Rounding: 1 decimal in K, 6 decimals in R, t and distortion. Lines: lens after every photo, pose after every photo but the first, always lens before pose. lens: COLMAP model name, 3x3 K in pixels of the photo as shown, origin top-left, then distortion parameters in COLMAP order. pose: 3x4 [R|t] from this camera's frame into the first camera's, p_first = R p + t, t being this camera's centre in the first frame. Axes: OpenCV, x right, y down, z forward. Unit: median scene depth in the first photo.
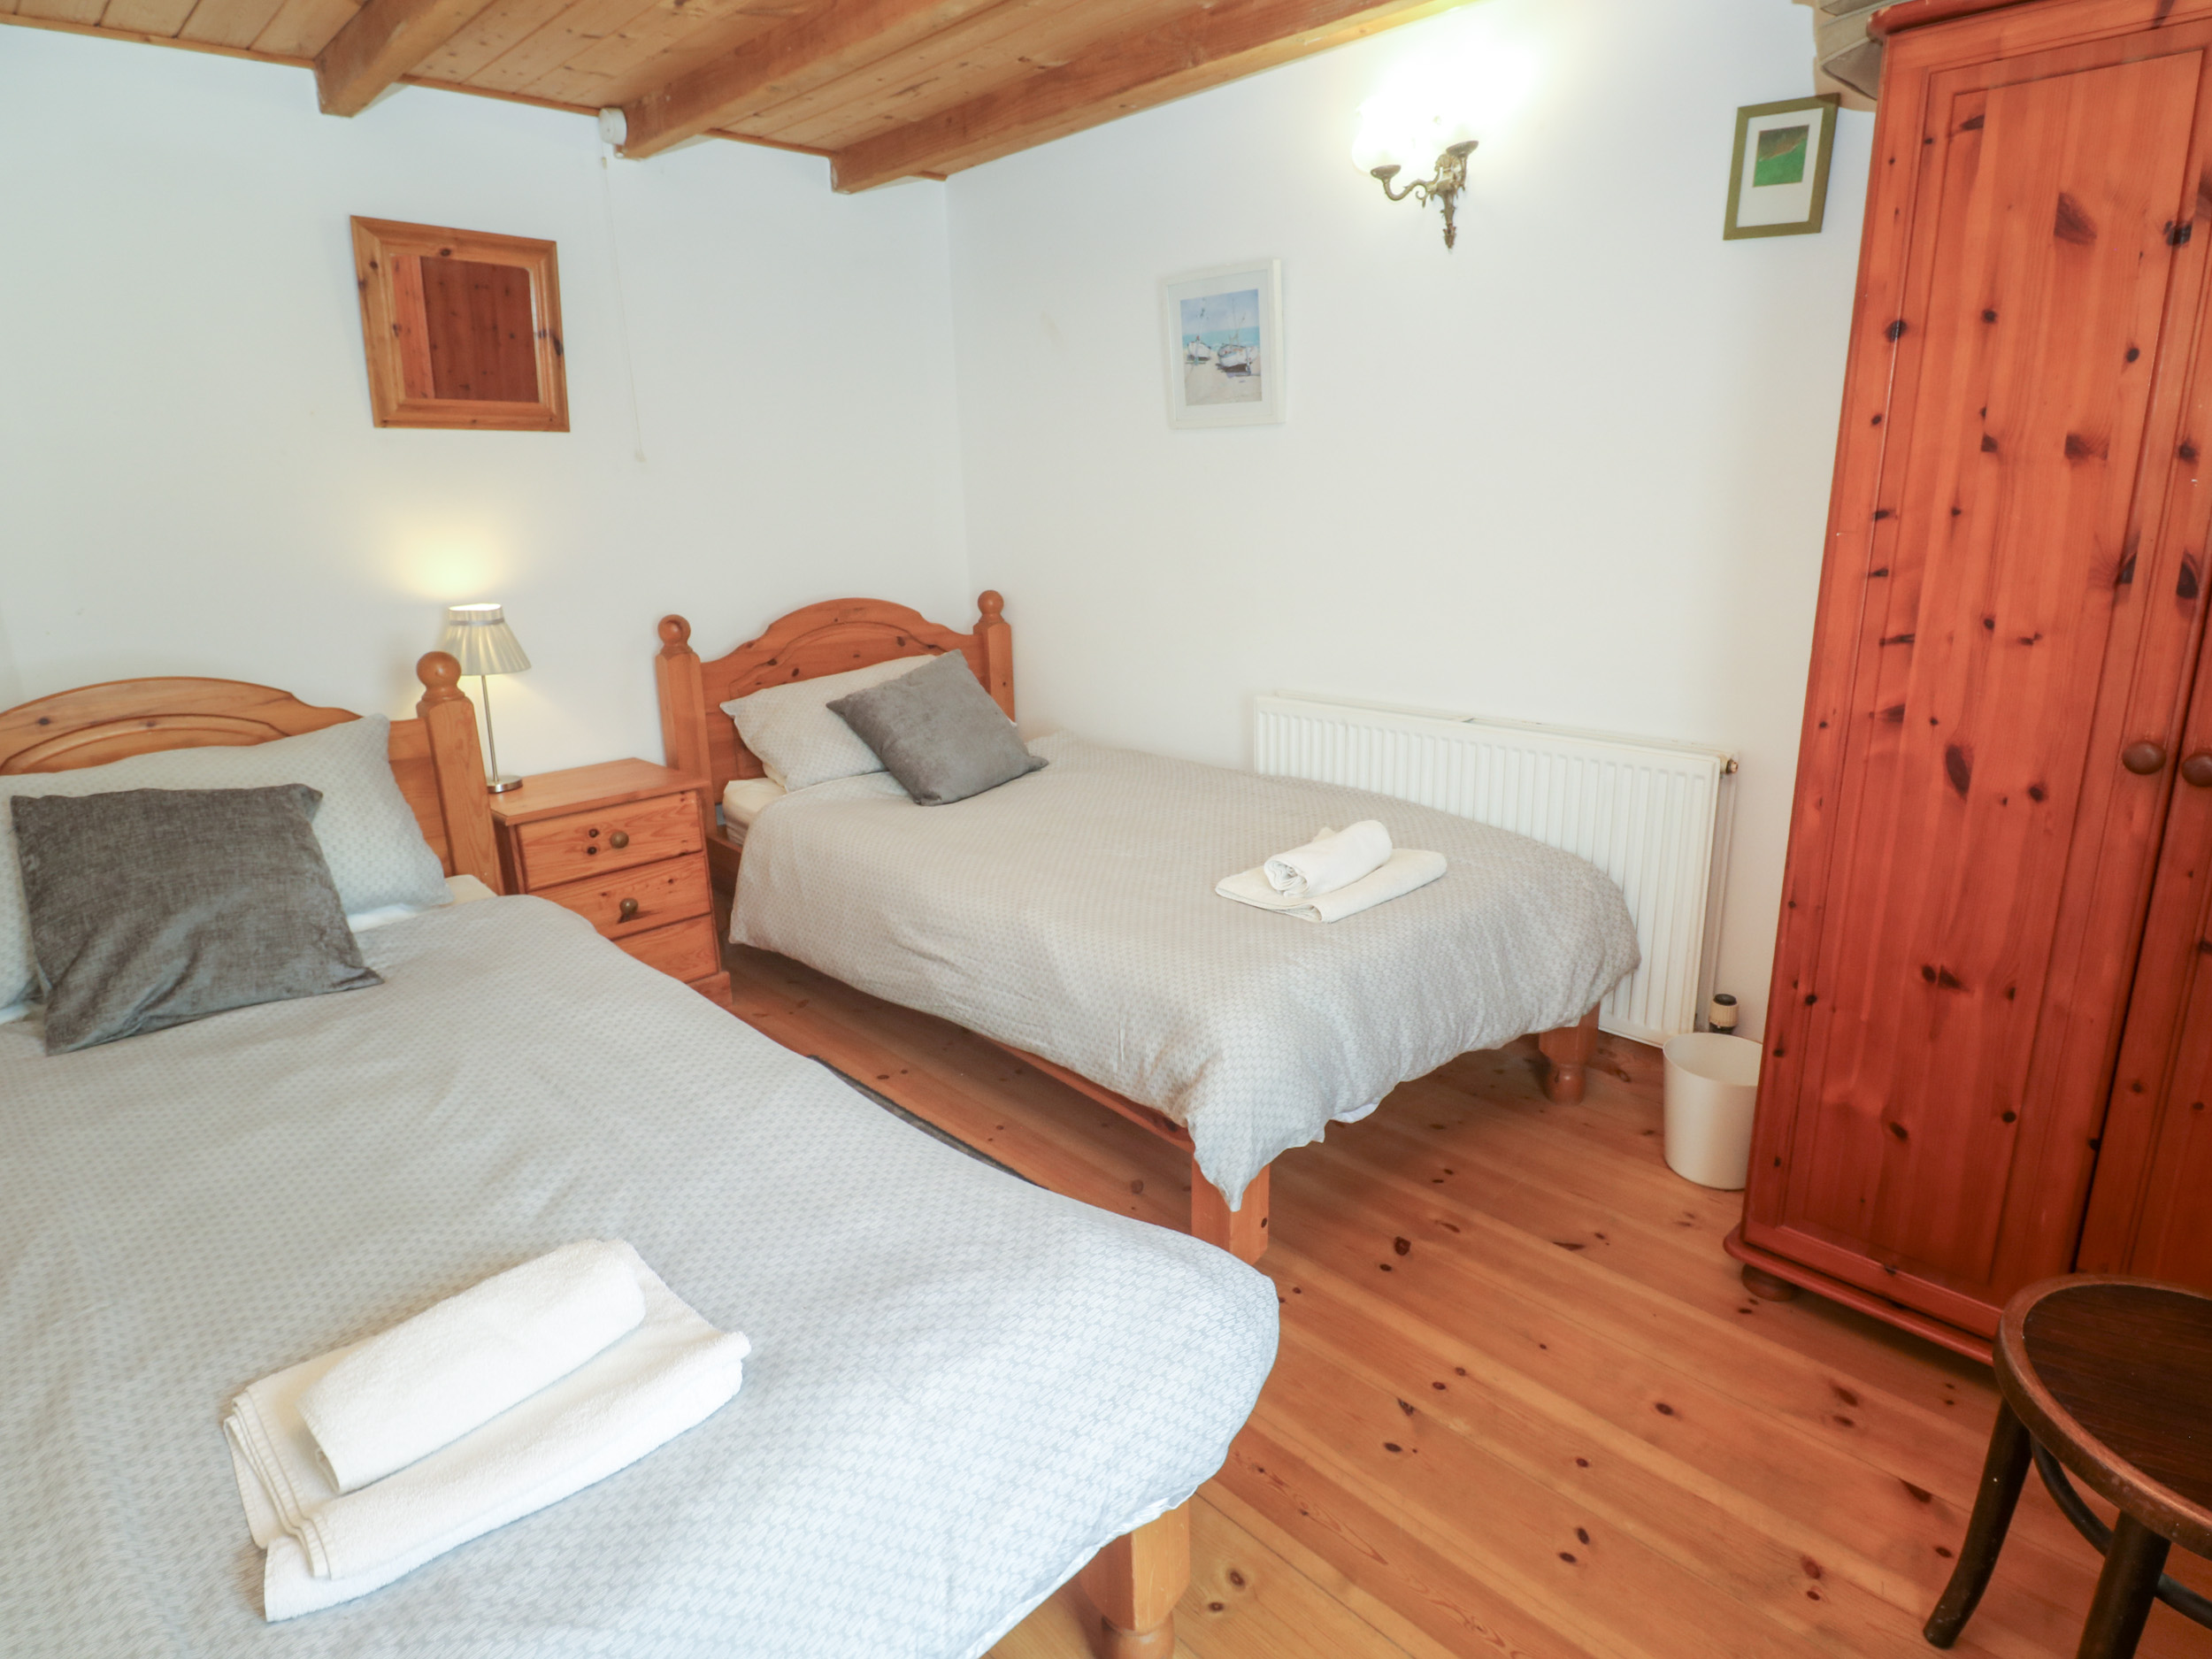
lens RADIAL K [[1236.1, 0, 1113.0], [0, 1236.1, 834.7], [0, 0, 1]] dist [-0.000078, 0.000290]
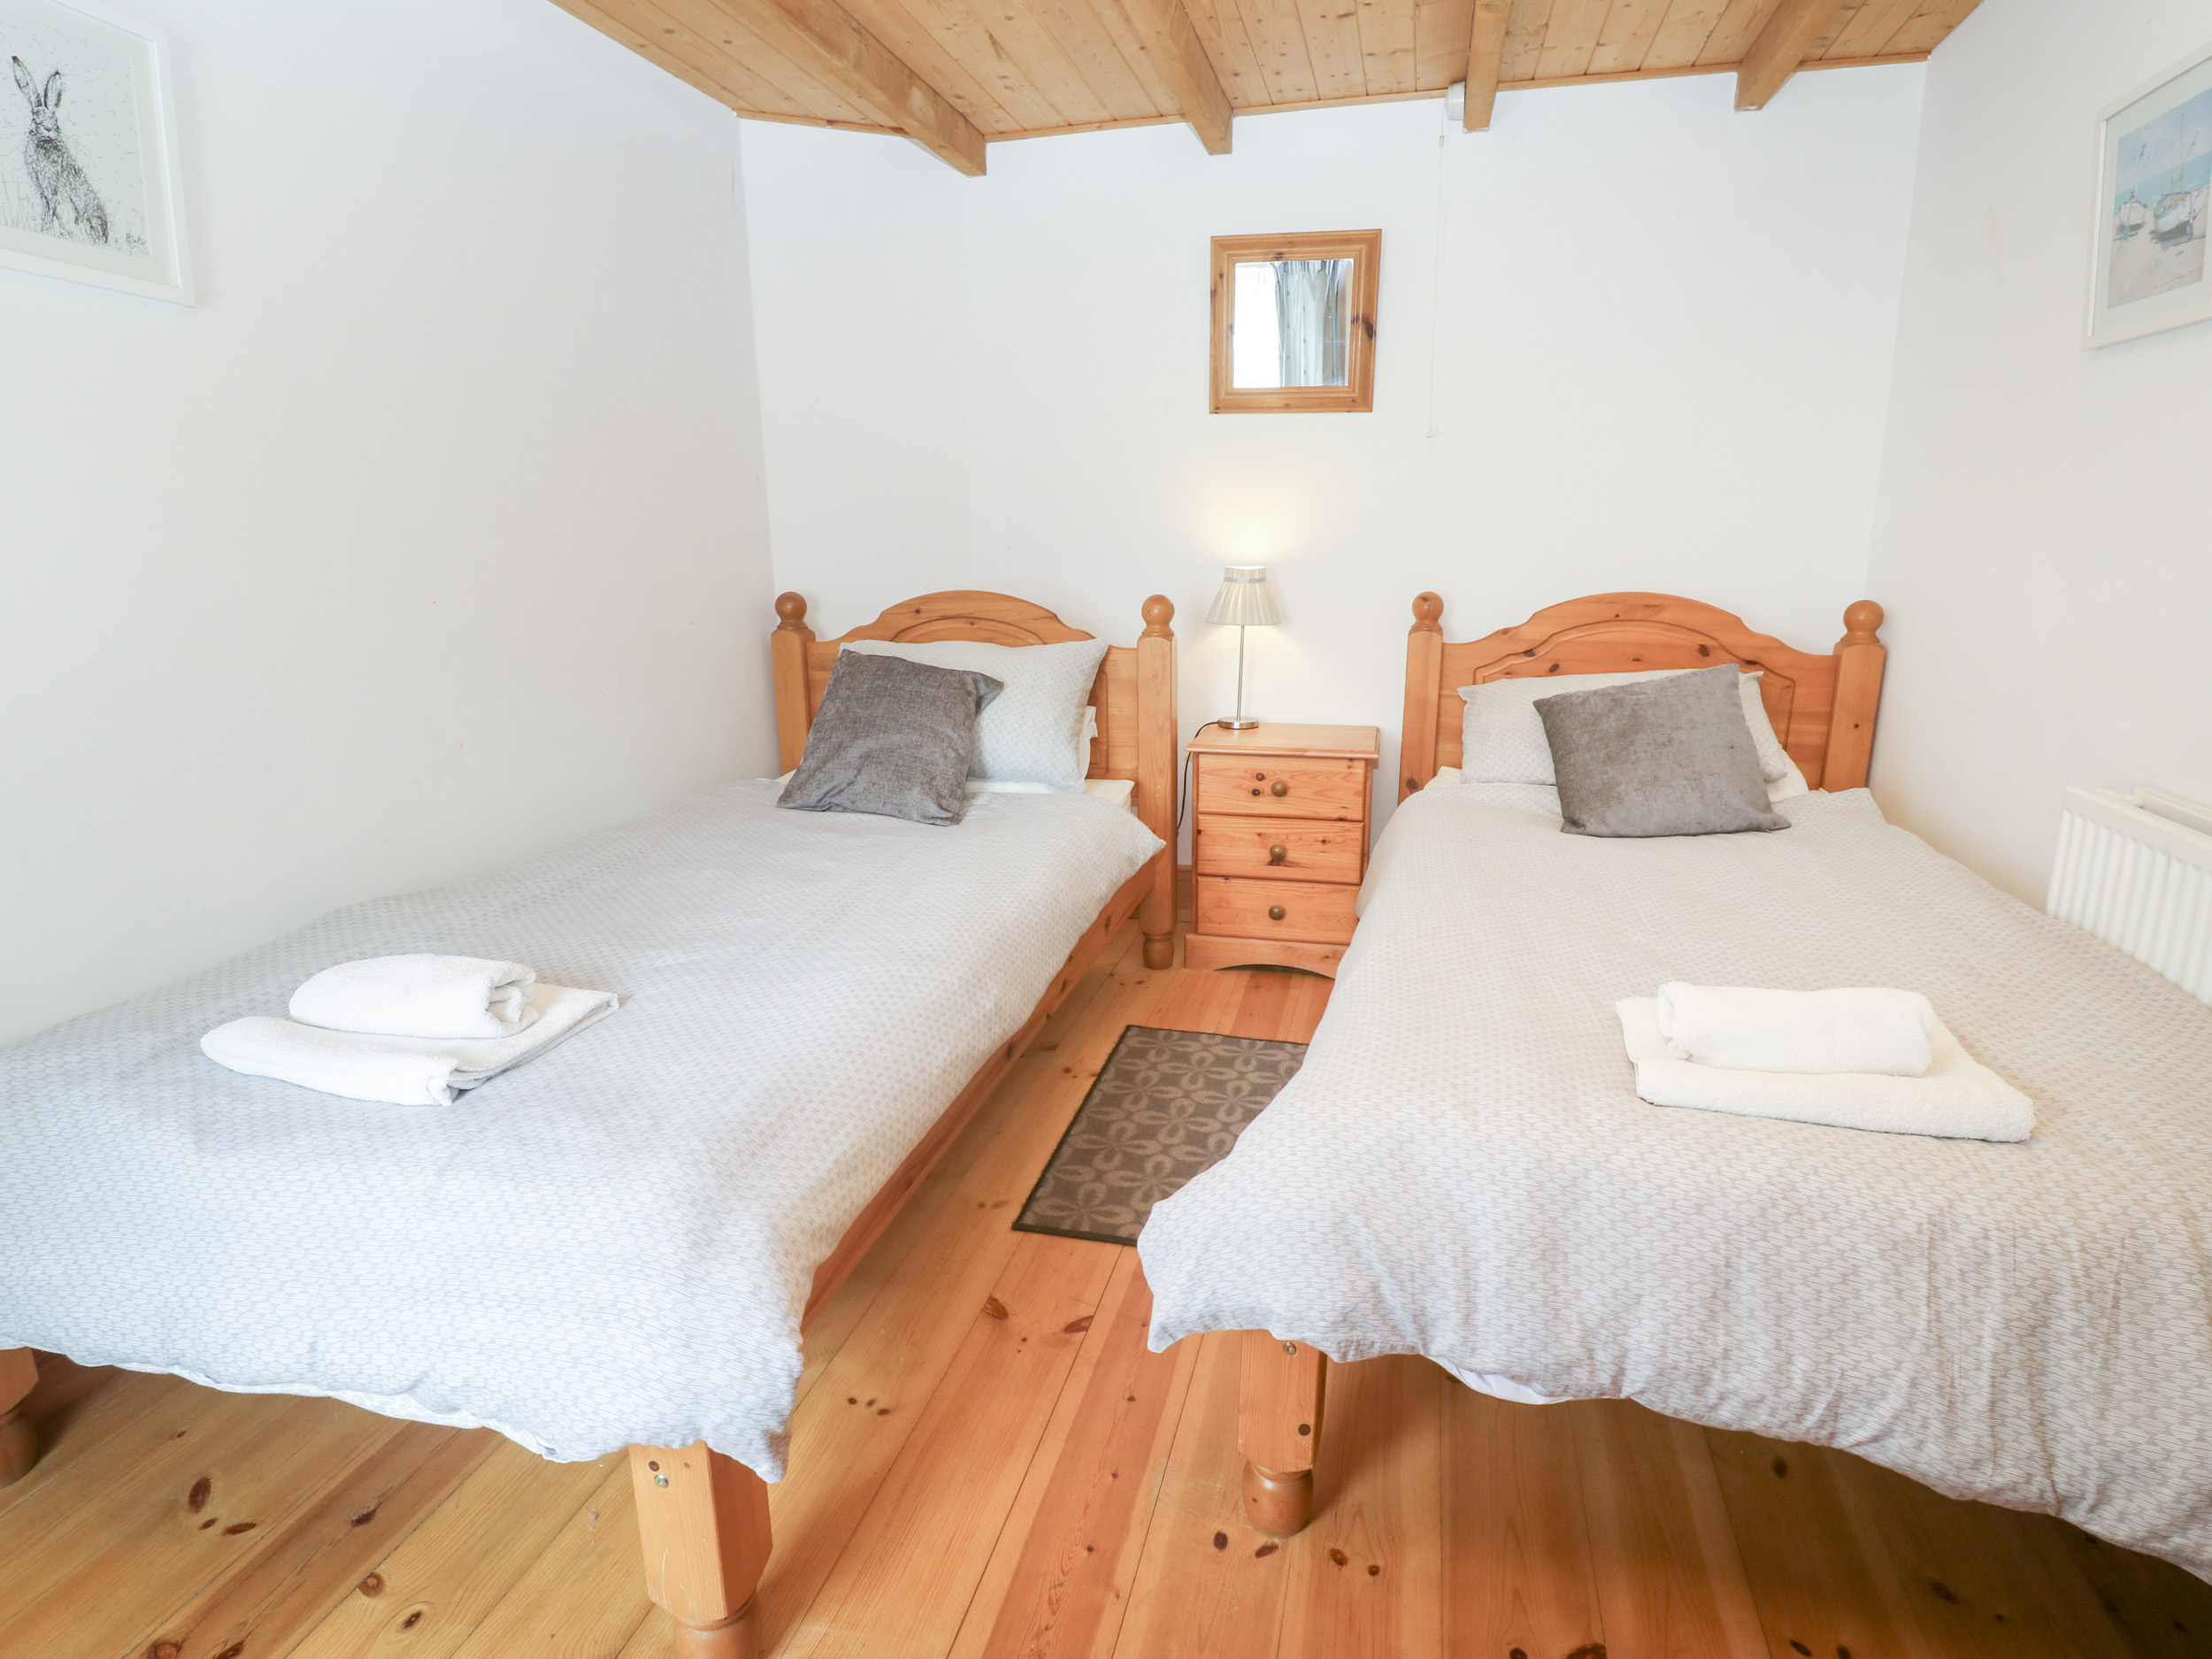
lens RADIAL K [[1159.0, 0, 1116.0], [0, 1159.0, 822.6], [0, 0, 1]] dist [-0.005495, -0.005229]
pose [[0.513671, 0.229351, -0.826765, 0.363922], [-0.245229, 0.962658, 0.114687, -0.048039], [0.822195, 0.143835, 0.550733, 0.336981]]
